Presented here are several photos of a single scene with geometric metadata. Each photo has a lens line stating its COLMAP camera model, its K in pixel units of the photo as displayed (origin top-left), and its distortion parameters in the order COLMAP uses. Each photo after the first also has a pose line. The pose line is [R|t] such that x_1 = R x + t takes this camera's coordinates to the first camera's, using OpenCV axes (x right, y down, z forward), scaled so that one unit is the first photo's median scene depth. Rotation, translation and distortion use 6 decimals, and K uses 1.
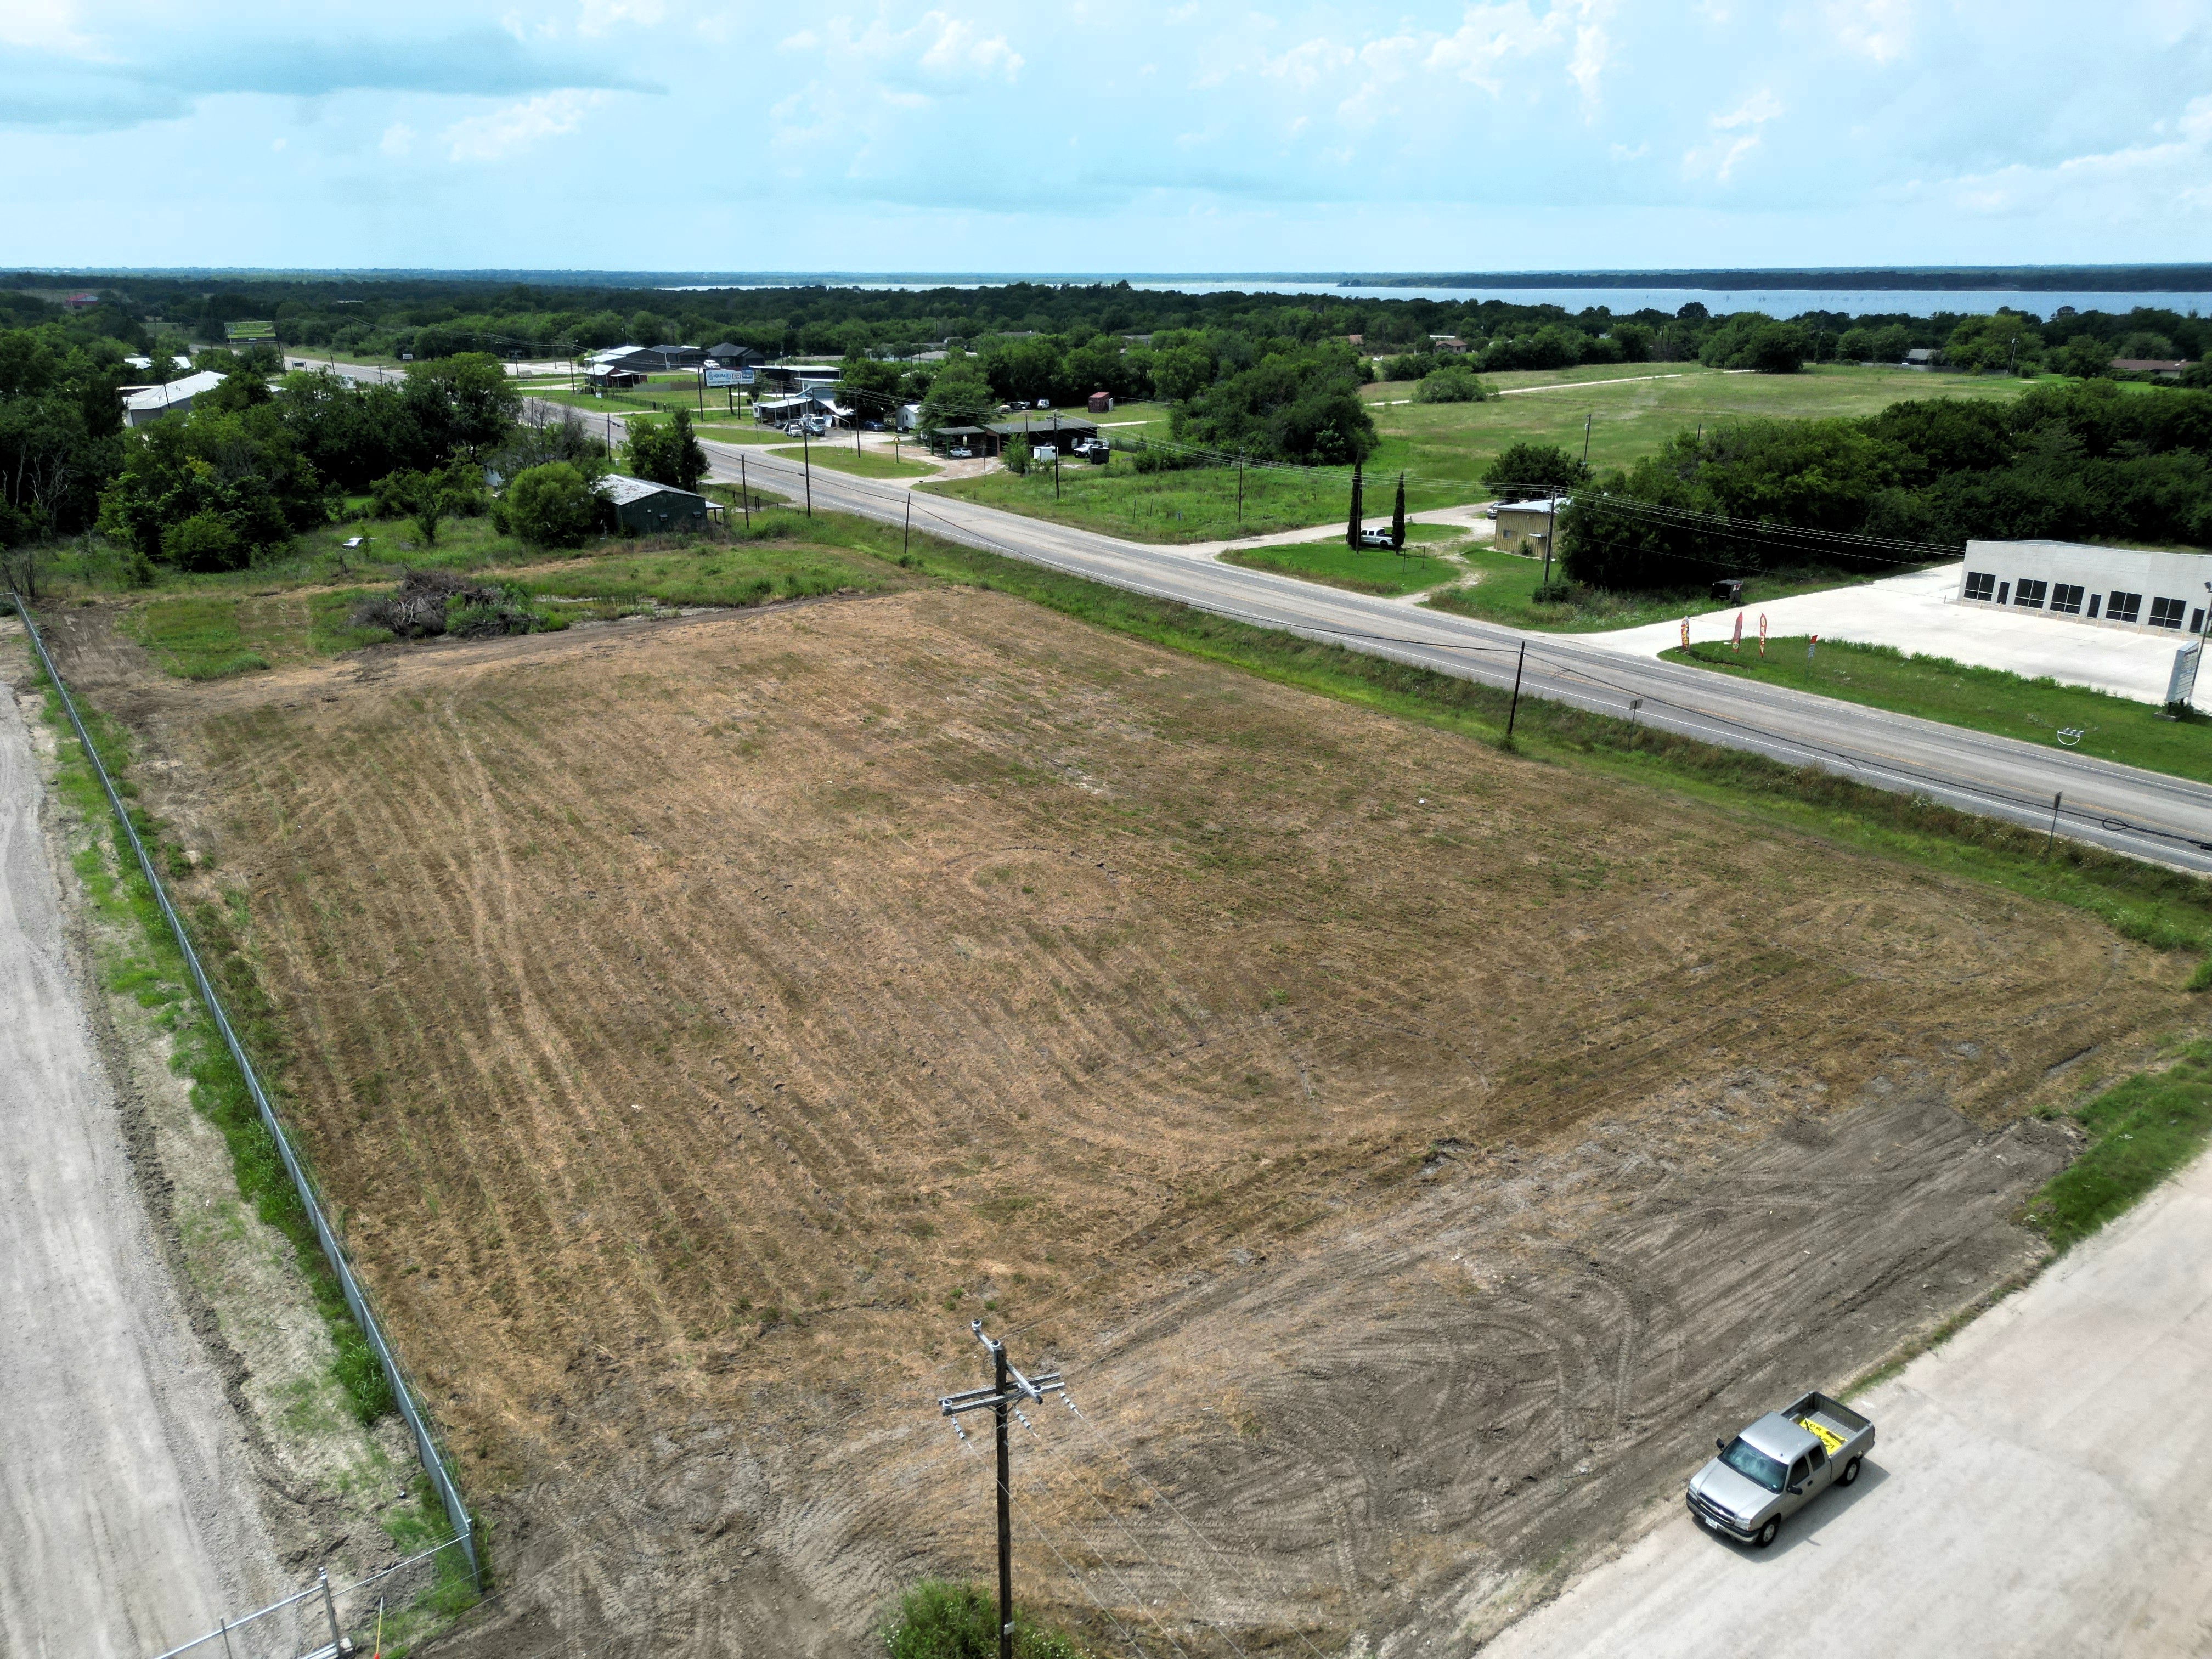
lens RADIAL K [[1562.0, 0, 1106.2], [0, 1562.0, 827.7], [0, 0, 1]] dist [0.043790, -0.031839]
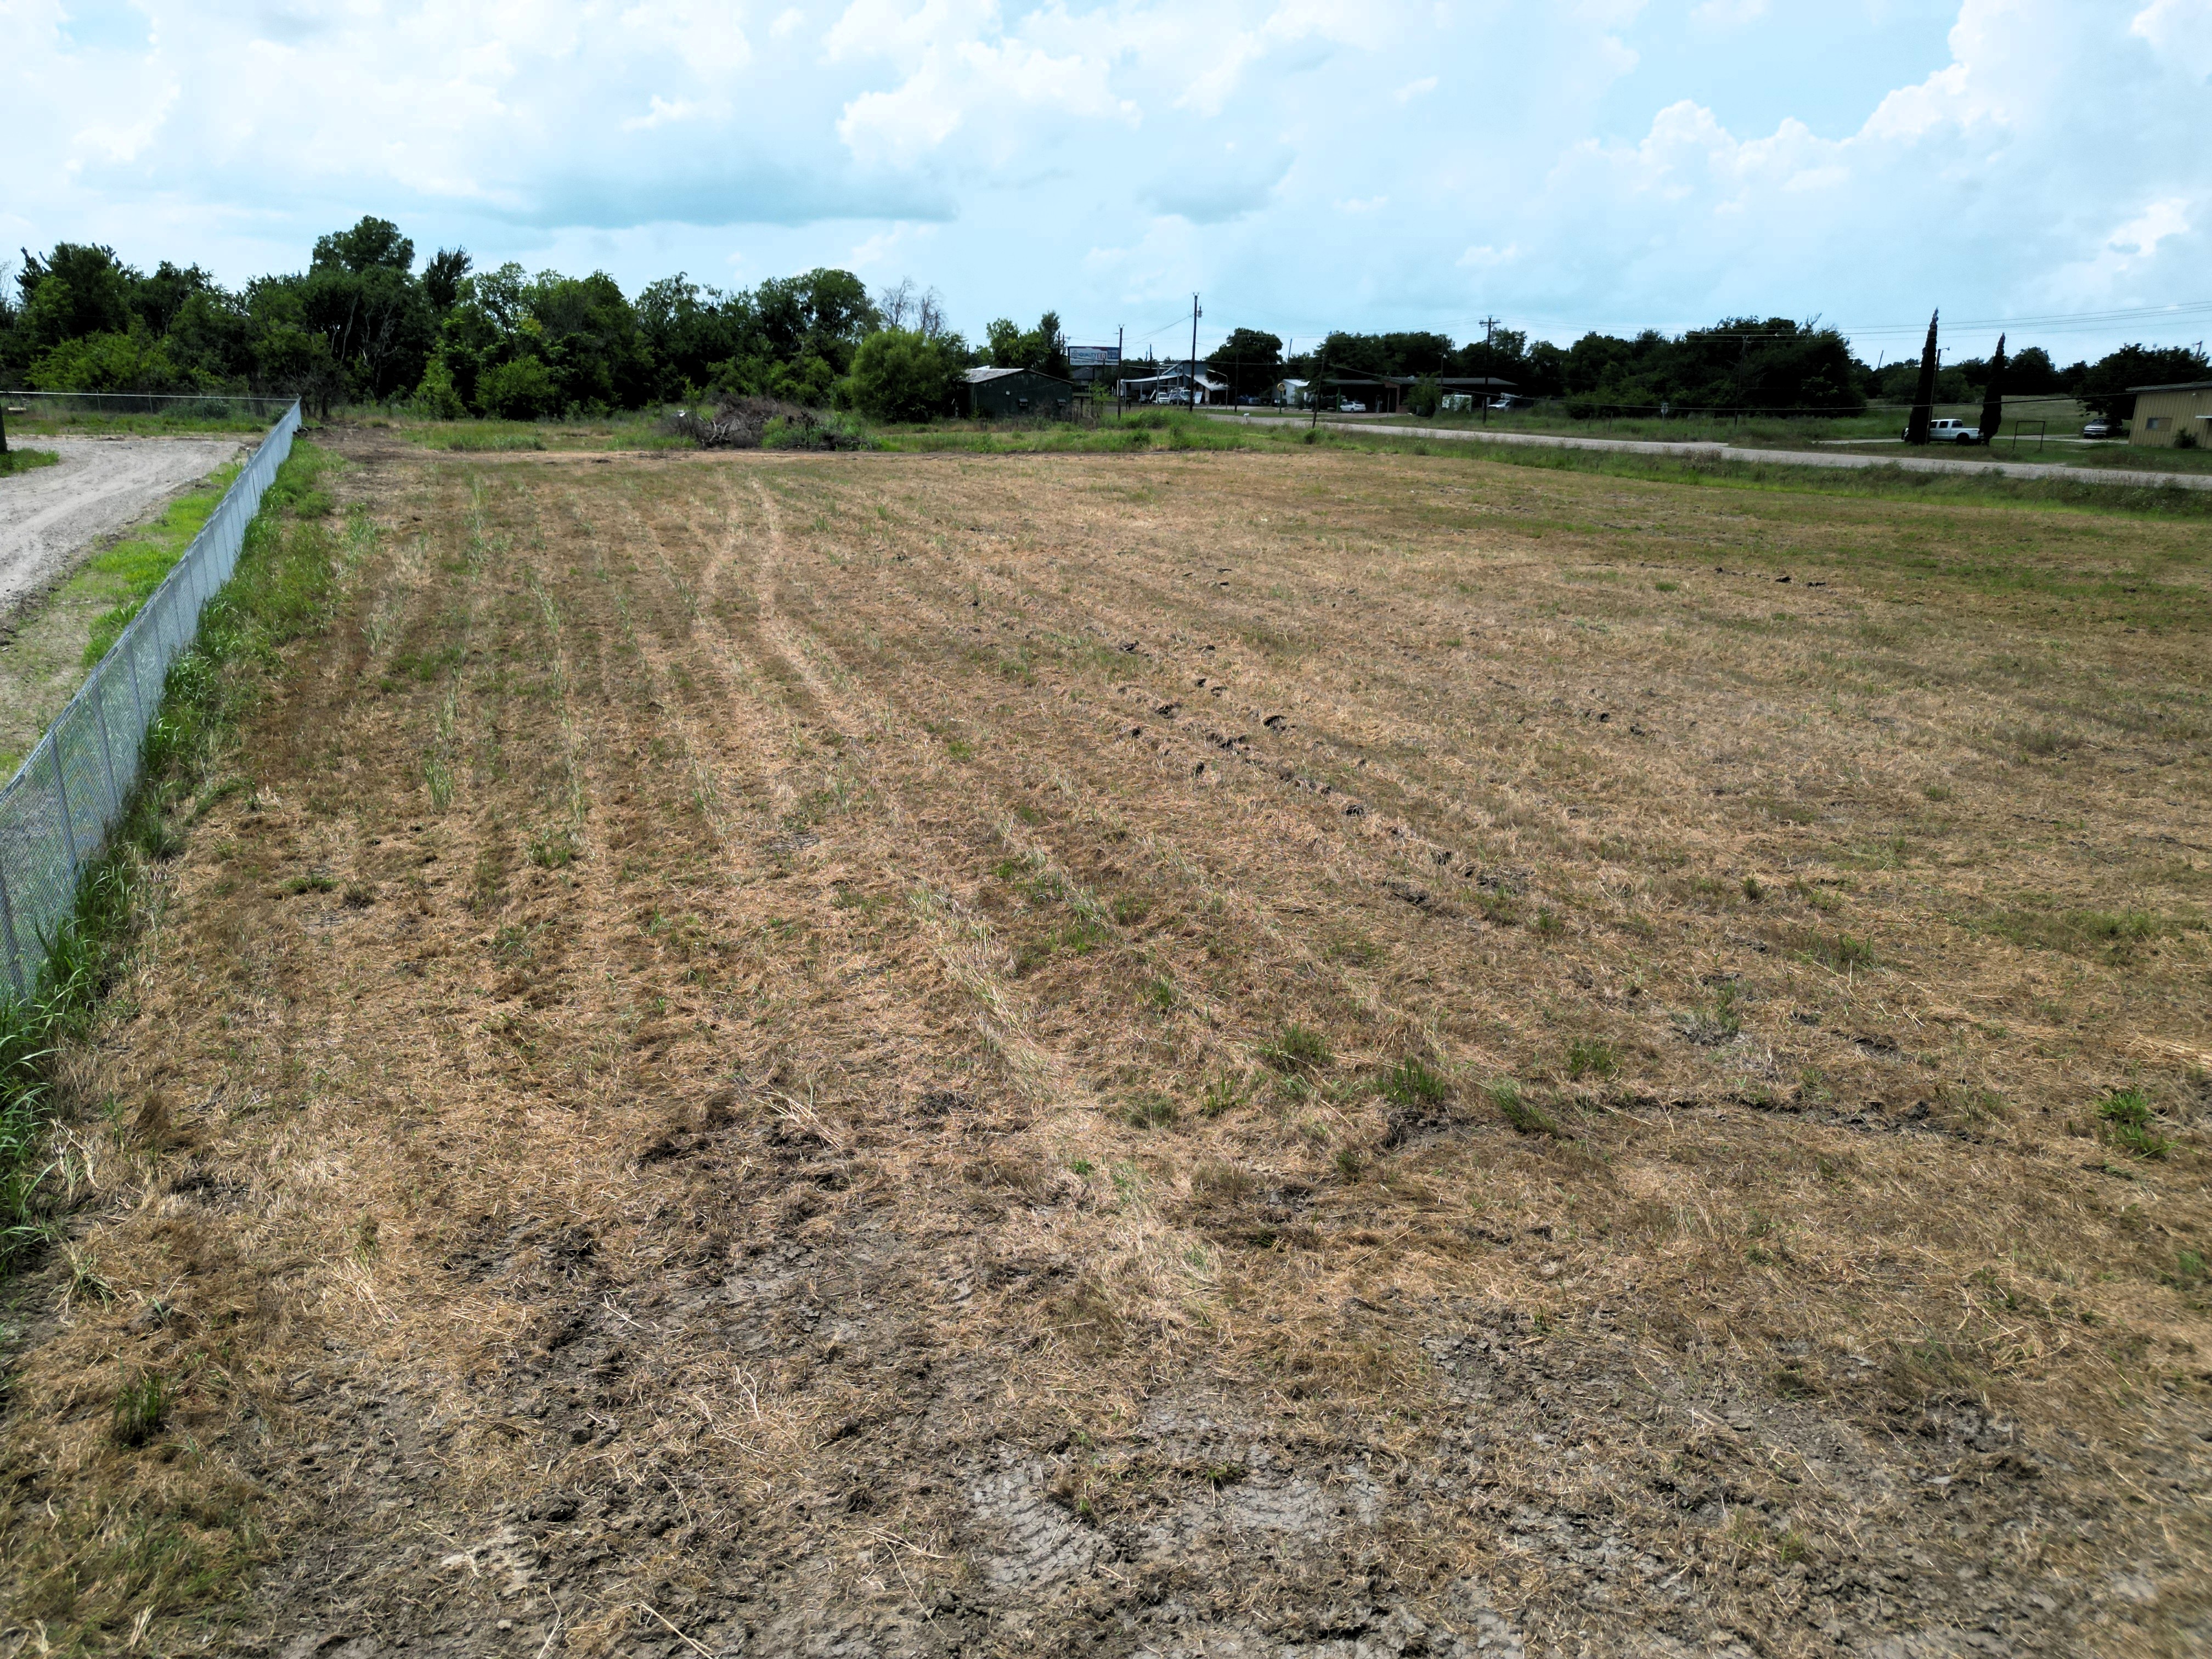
lens RADIAL K [[1562.0, 0, 1103.6], [0, 1562.0, 816.3], [0, 0, 1]] dist [0.043790, -0.031839]
pose [[0.978436, 0.065607, -0.195854, -0.196436], [-0.080892, 0.994185, -0.071083, 0.262028], [0.190051, 0.085393, 0.978053, 0.663035]]
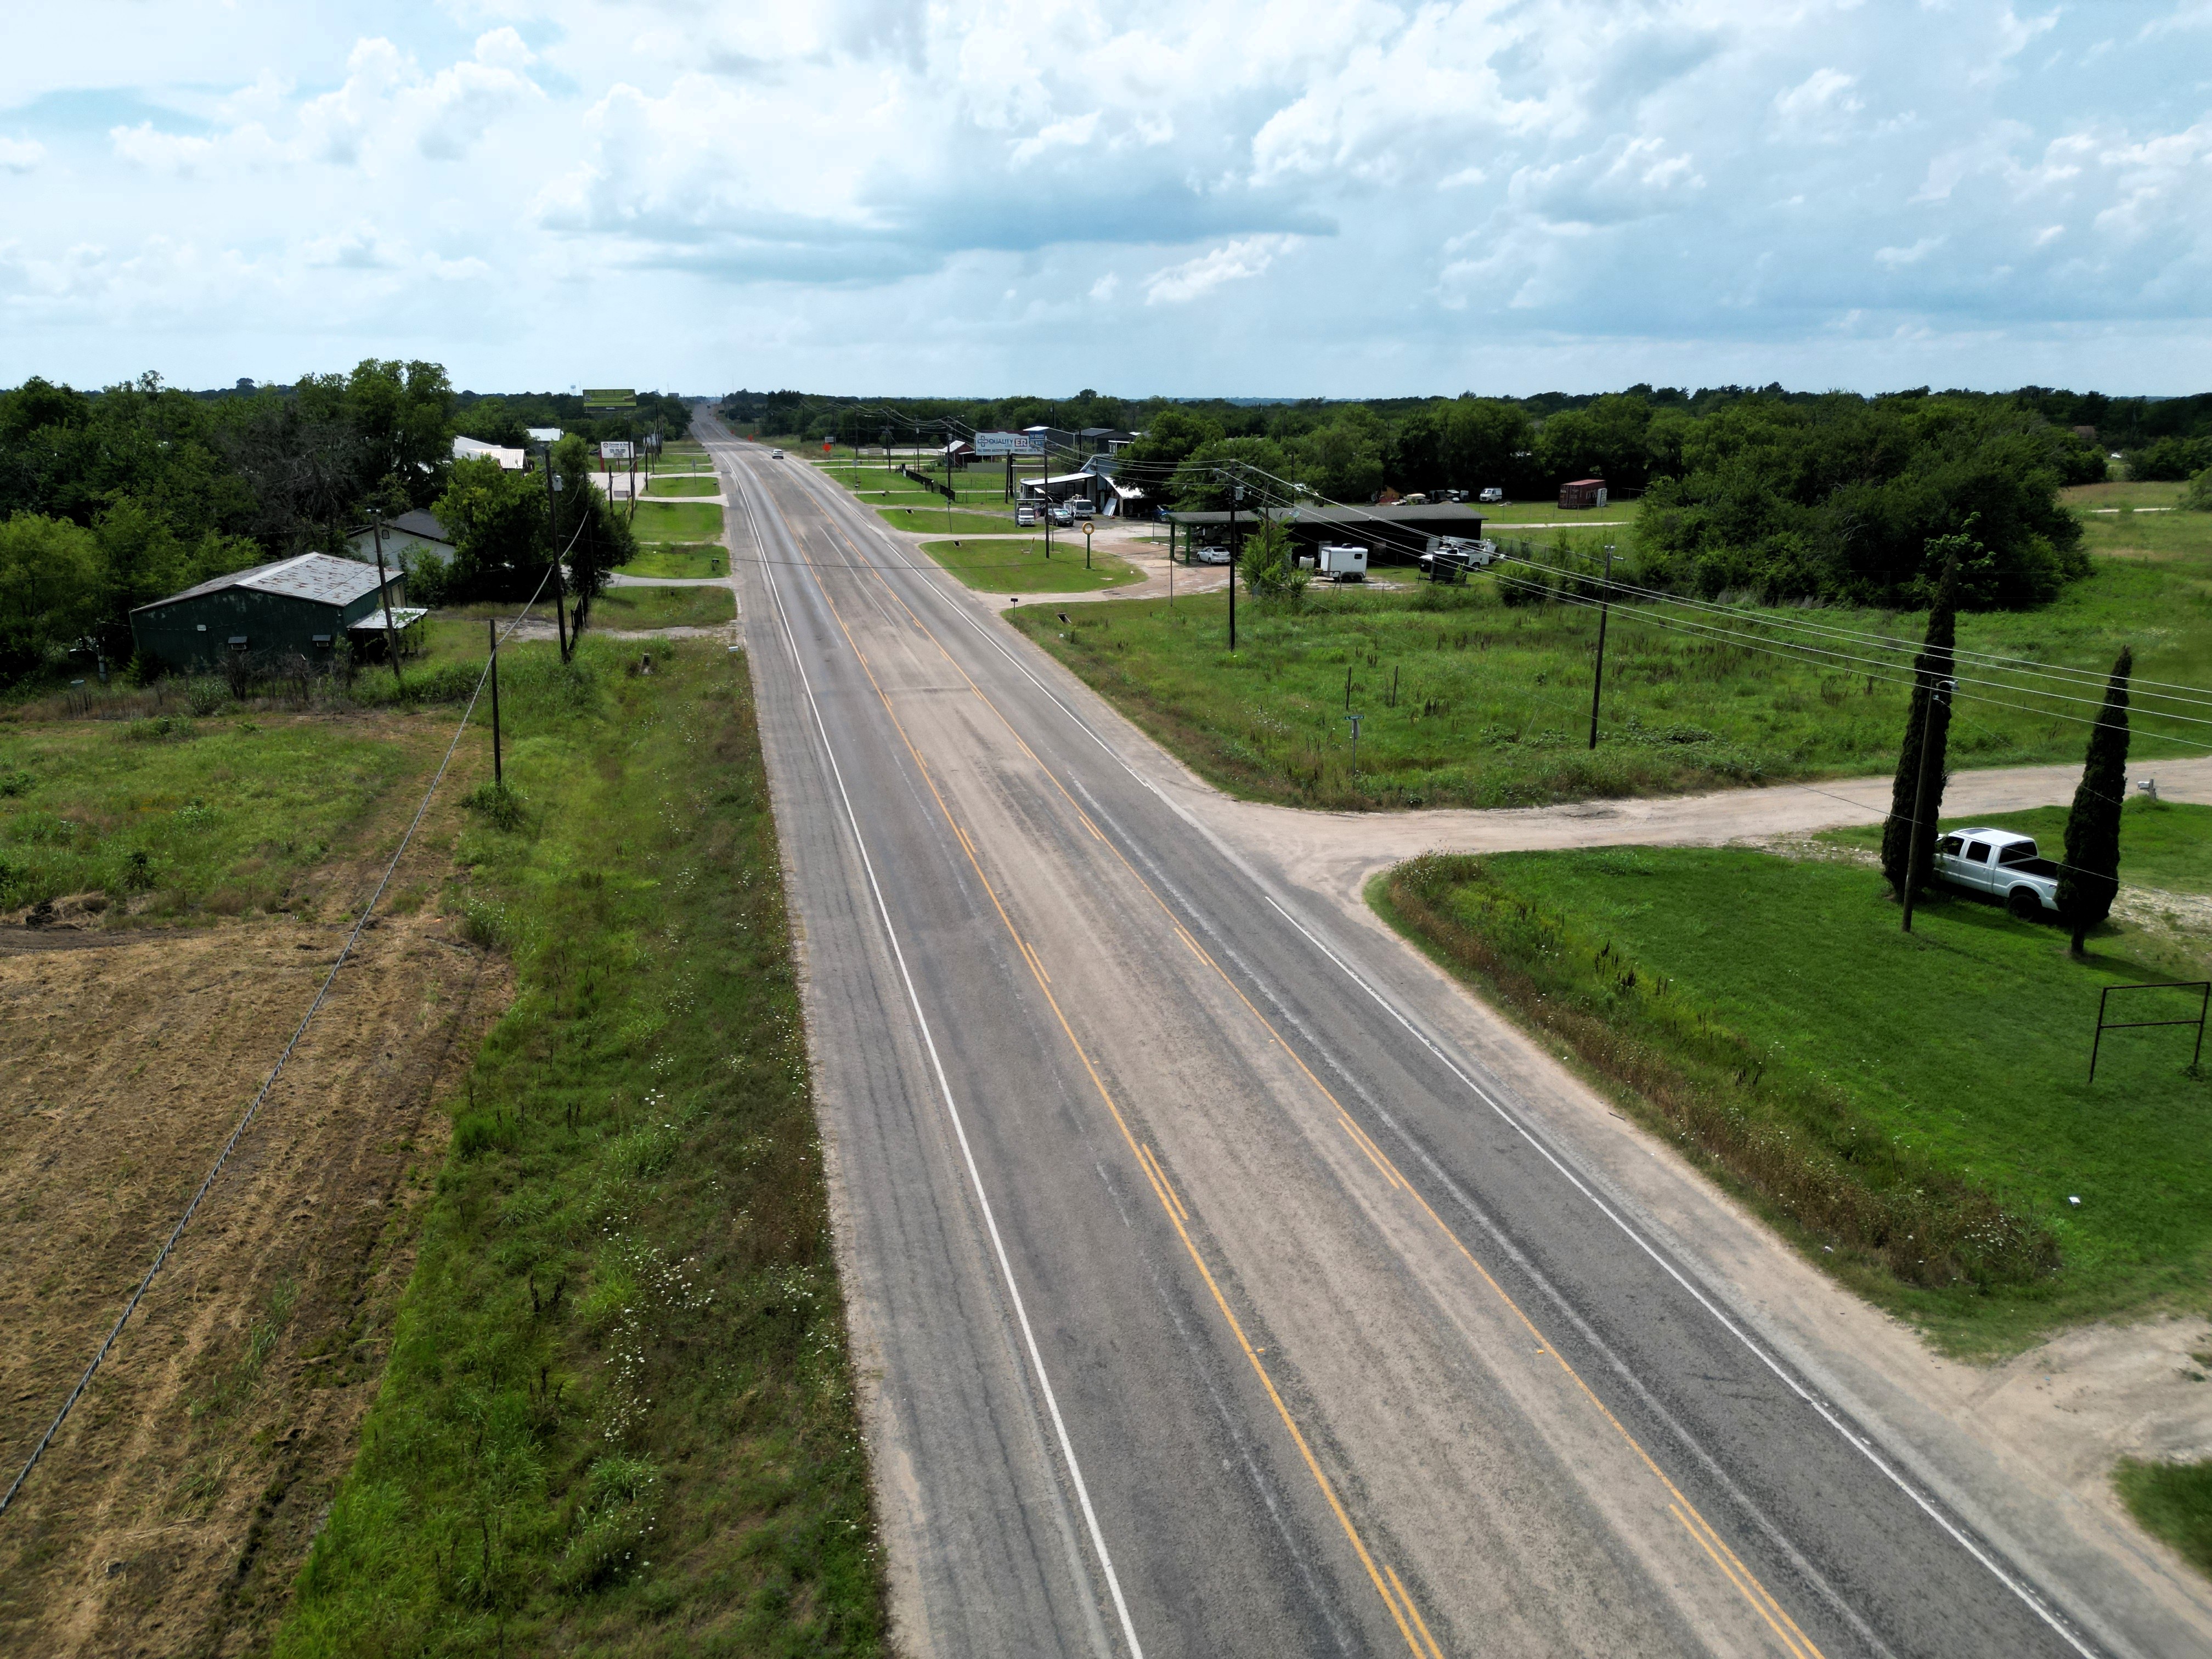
lens RADIAL K [[1562.0, 0, 1109.2], [0, 1562.0, 736.6], [0, 0, 1]] dist [0.043790, -0.031839]
pose [[0.919203, 0.081600, -0.385238, 0.428597], [-0.131015, 0.985934, -0.103772, -0.507575], [0.371351, 0.145859, 0.916964, 2.178053]]
